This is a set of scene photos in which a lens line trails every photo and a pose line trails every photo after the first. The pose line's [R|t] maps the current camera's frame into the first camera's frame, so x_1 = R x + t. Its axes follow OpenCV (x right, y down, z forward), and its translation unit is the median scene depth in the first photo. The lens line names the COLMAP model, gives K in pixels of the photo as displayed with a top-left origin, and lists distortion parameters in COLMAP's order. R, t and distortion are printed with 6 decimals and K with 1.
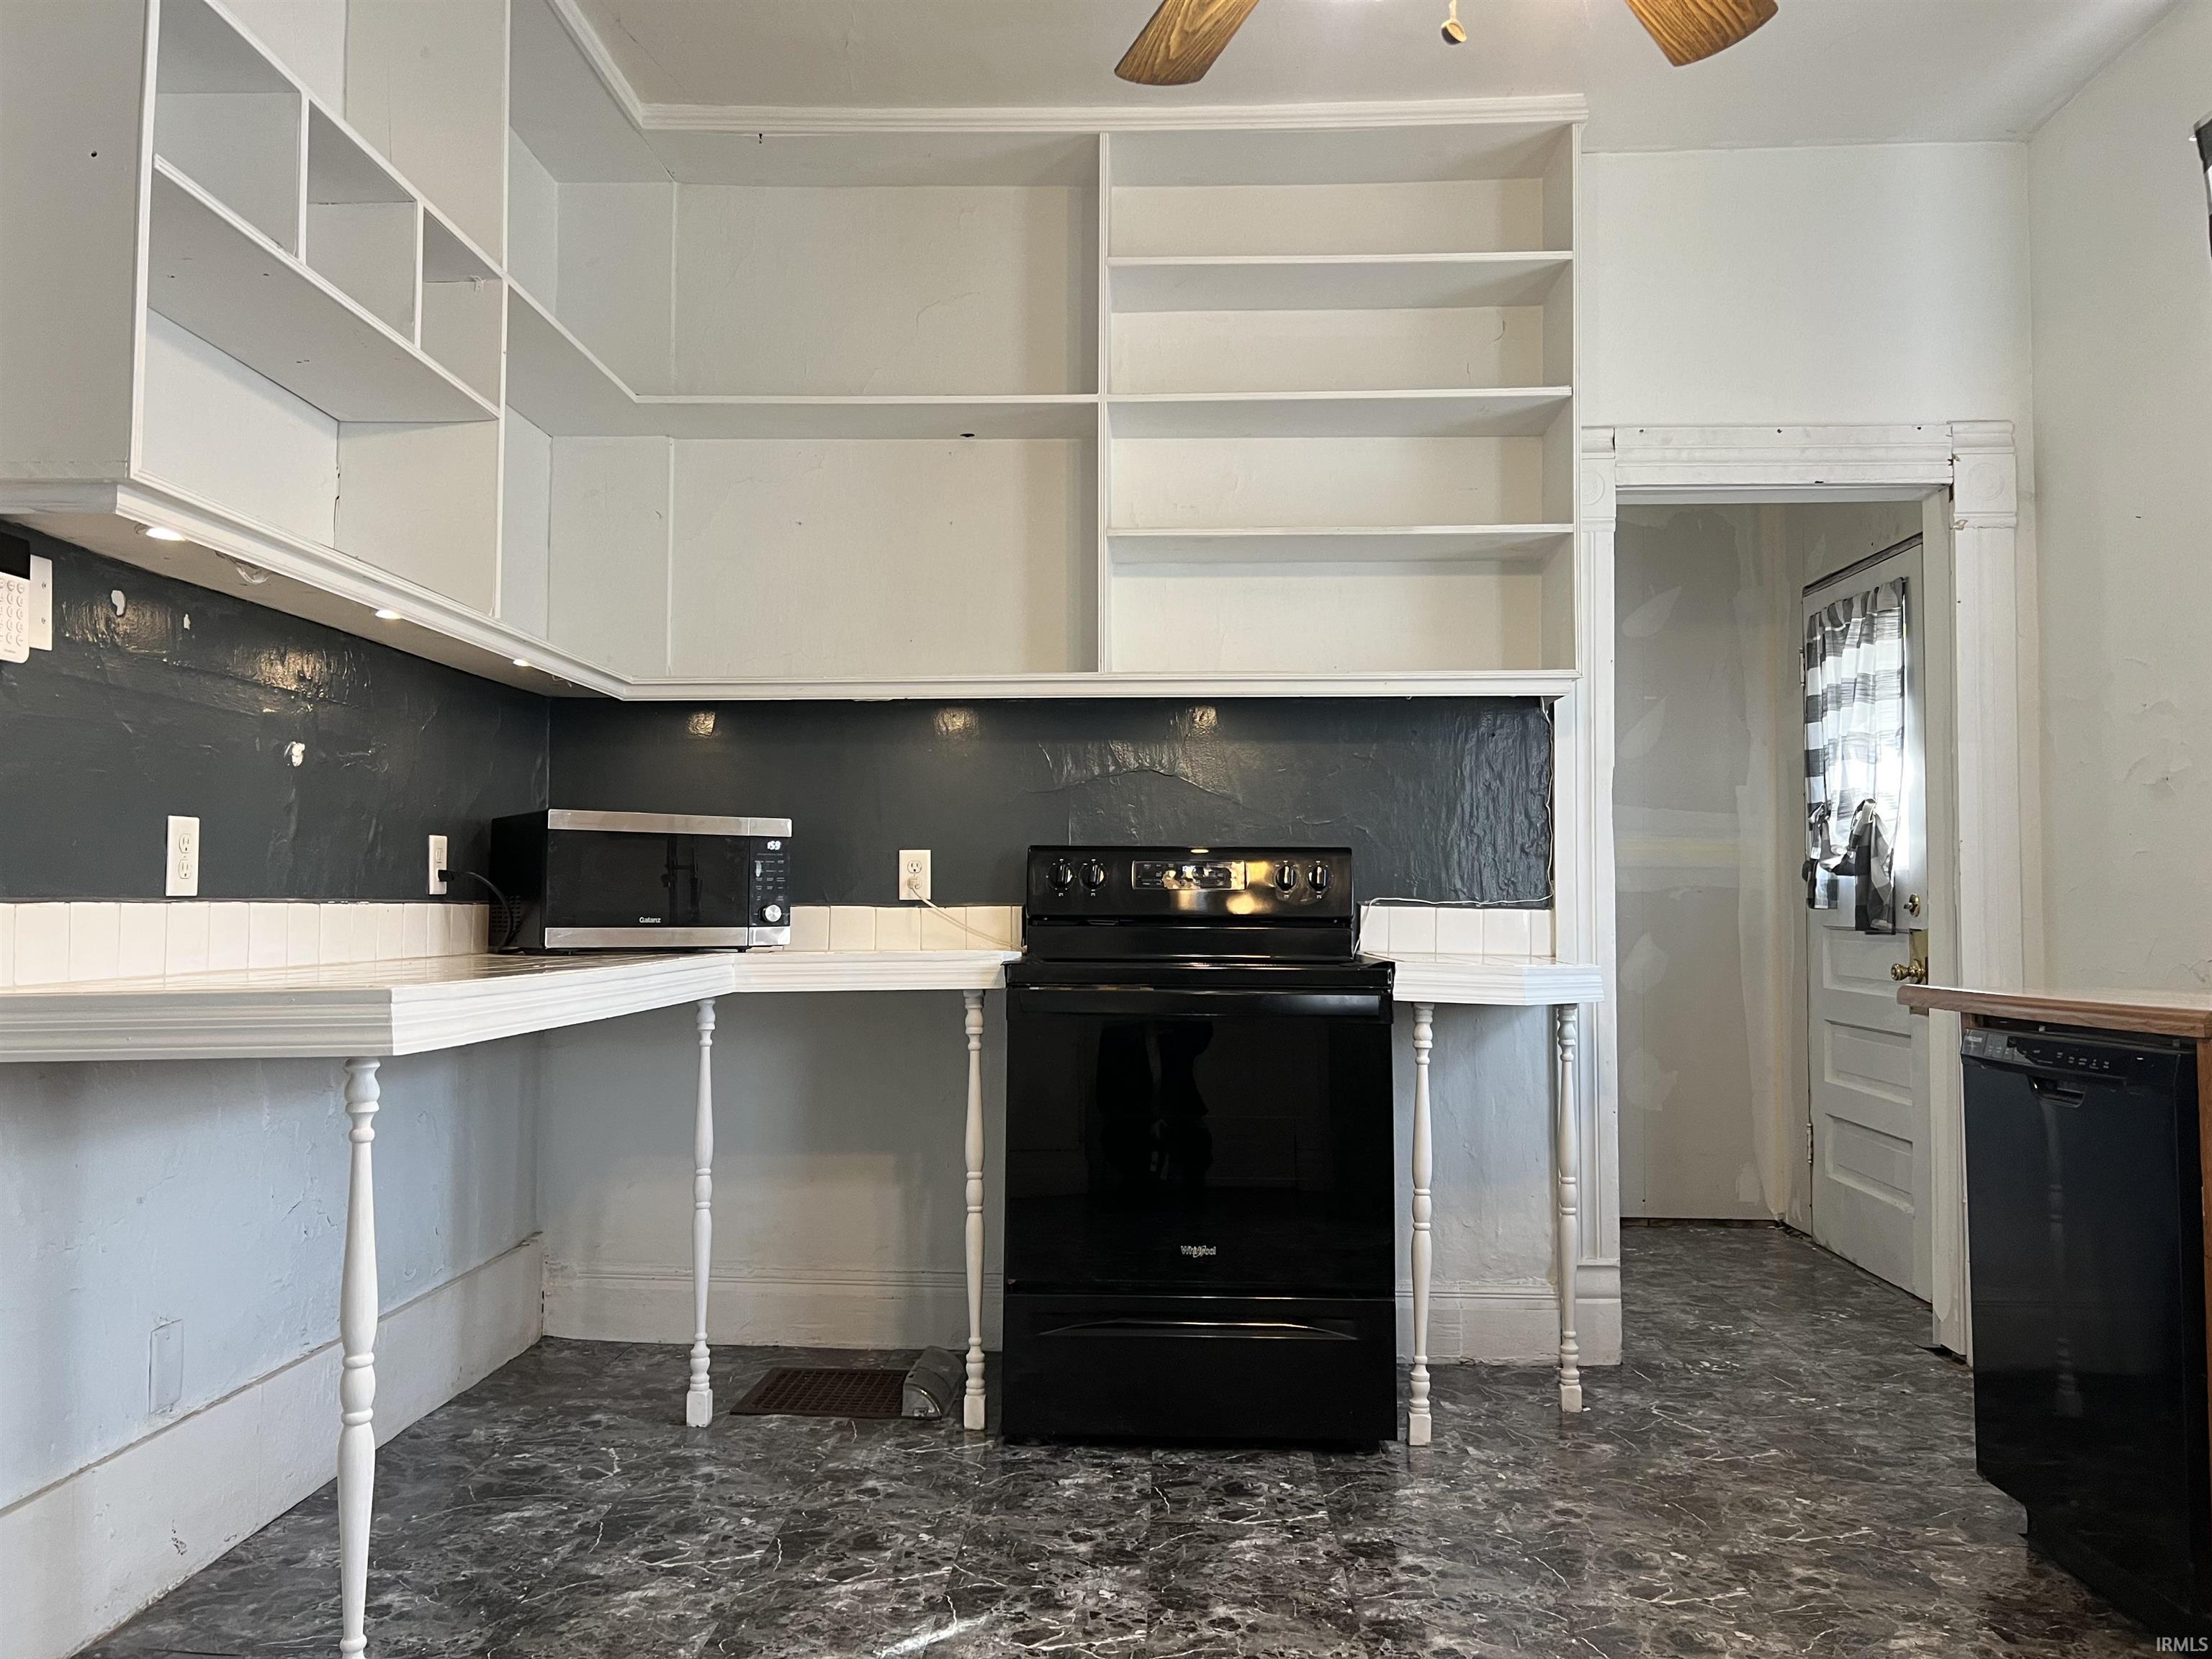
lens RADIAL K [[1703.1, 0, 1106.4], [0, 1703.1, 812.1], [0, 0, 1]] dist [0.042852, -0.056858]
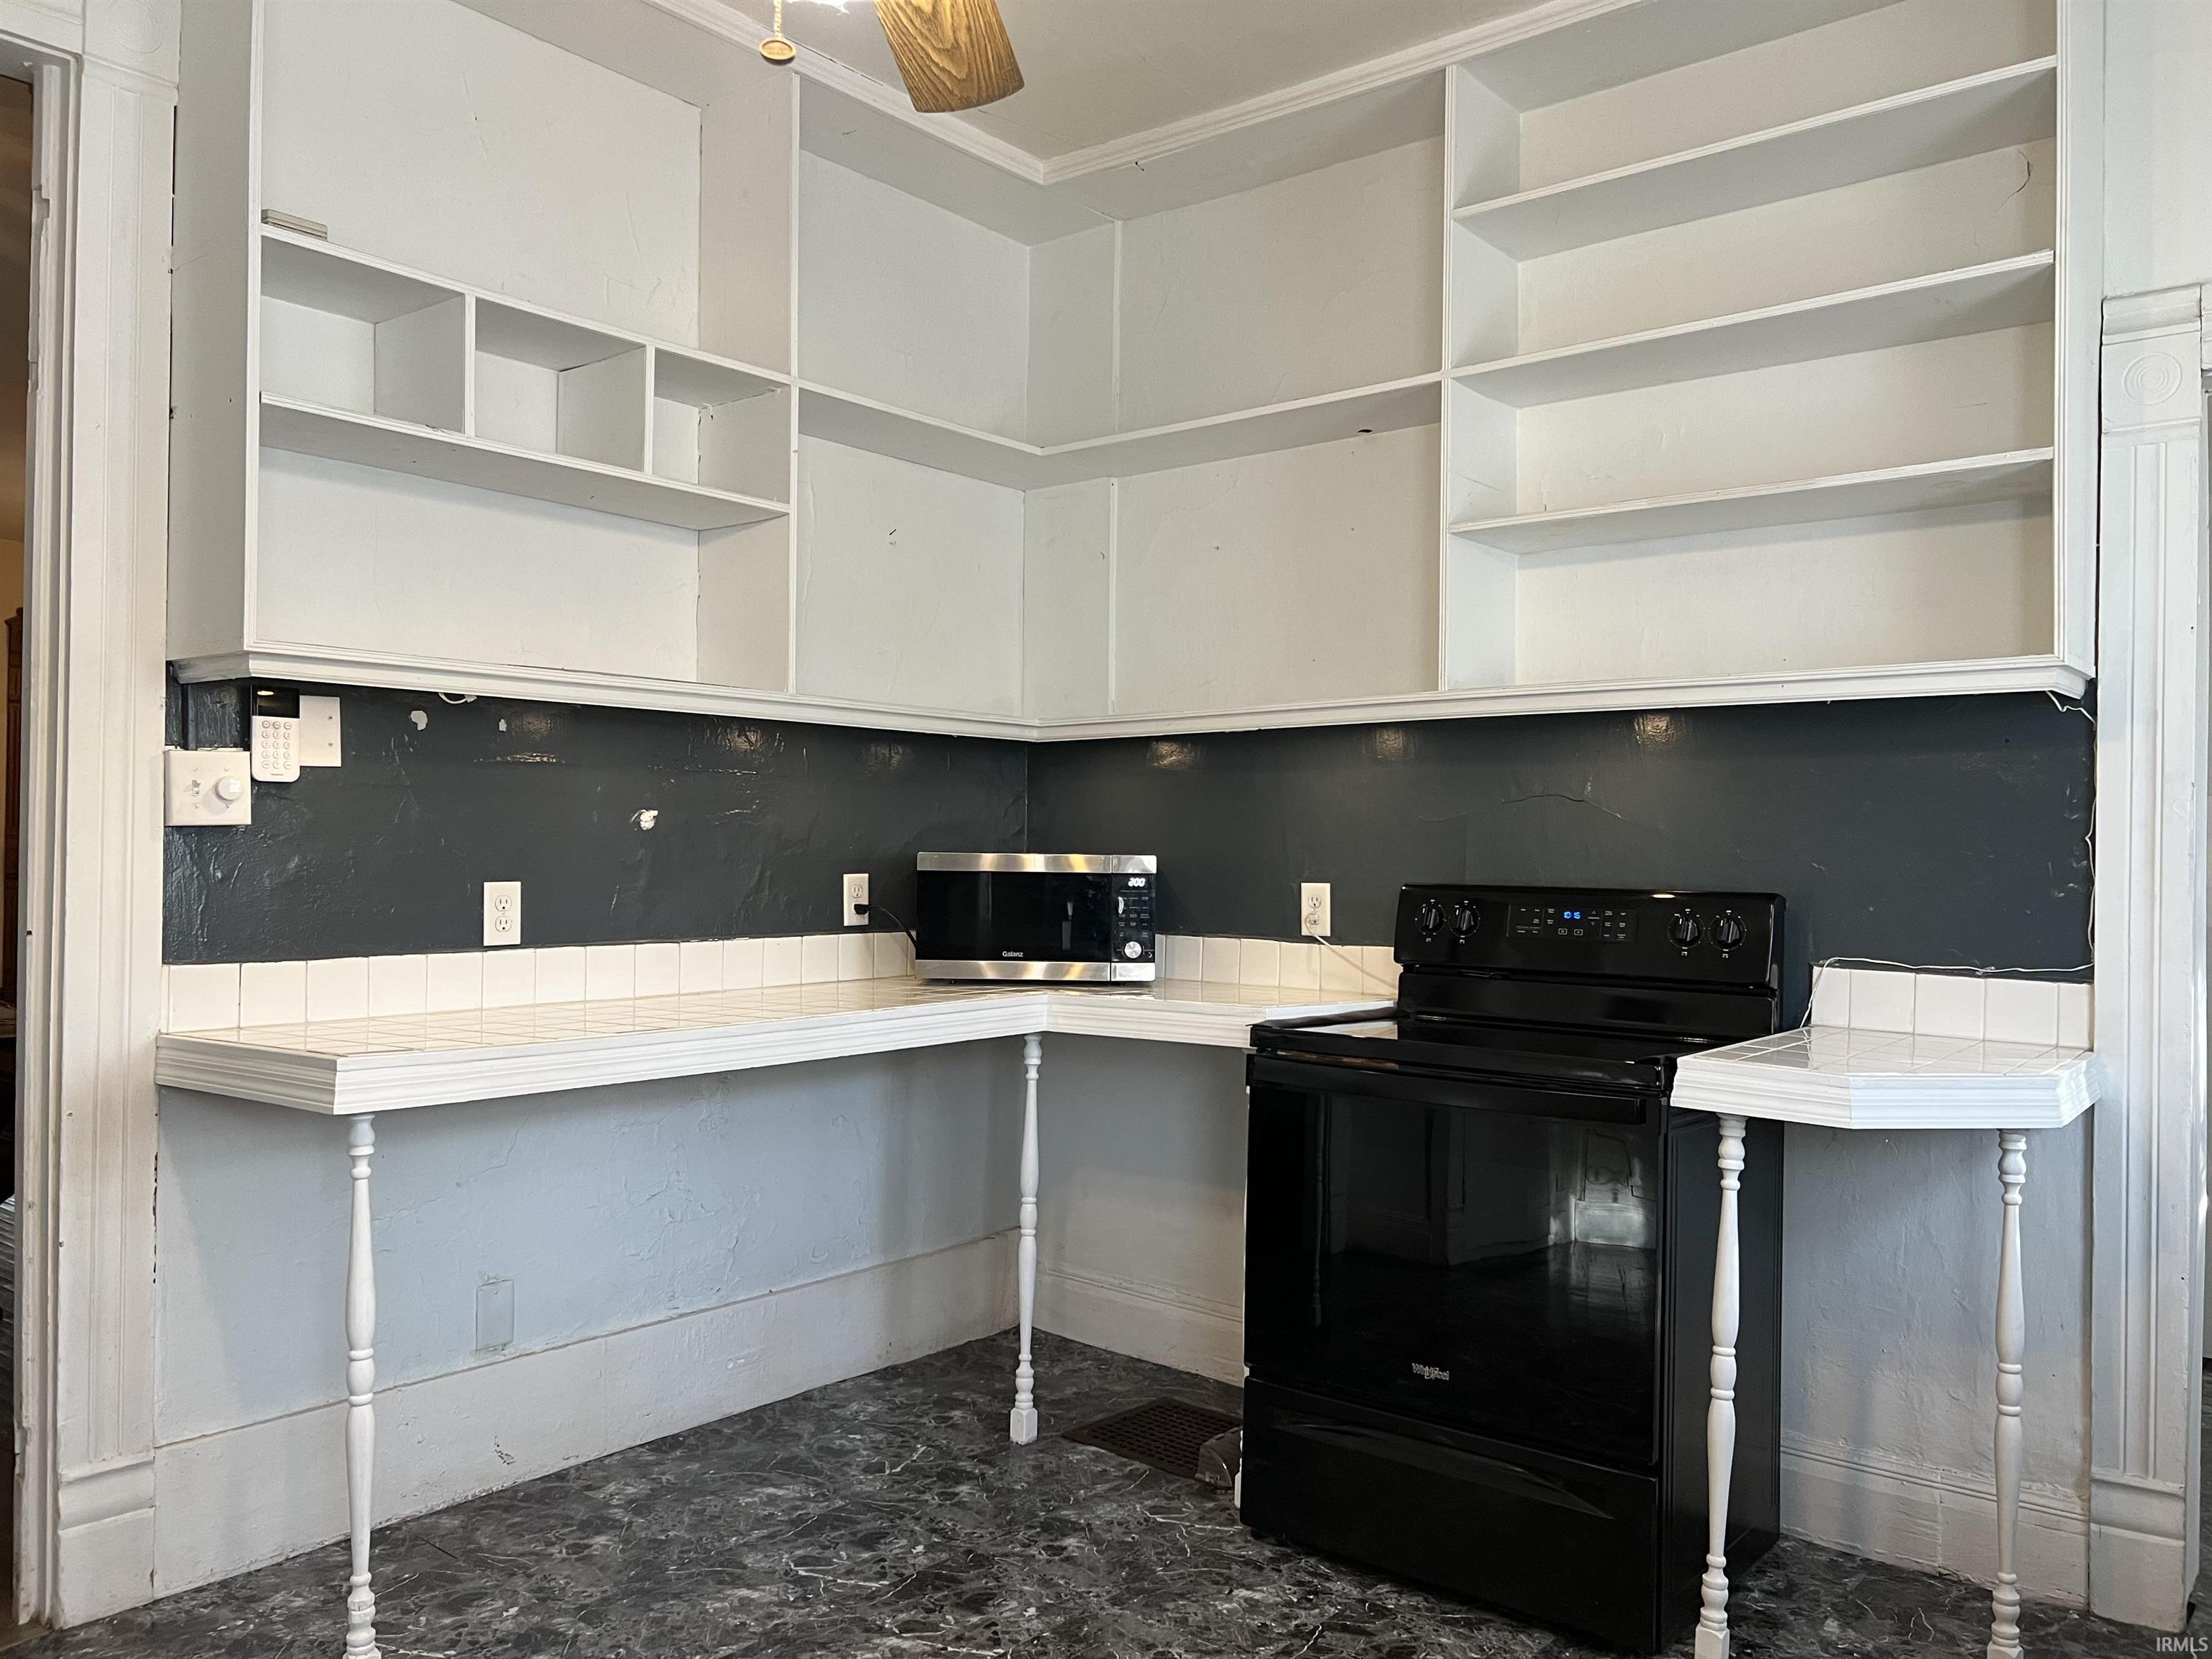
lens RADIAL K [[1703.1, 0, 1102.8], [0, 1703.1, 826.0], [0, 0, 1]] dist [0.042852, -0.056858]
pose [[0.790397, -0.002509, -0.612590, 0.424050], [0.027729, 0.999113, 0.031686, -0.048292], [0.611967, -0.042031, 0.789766, 0.207904]]
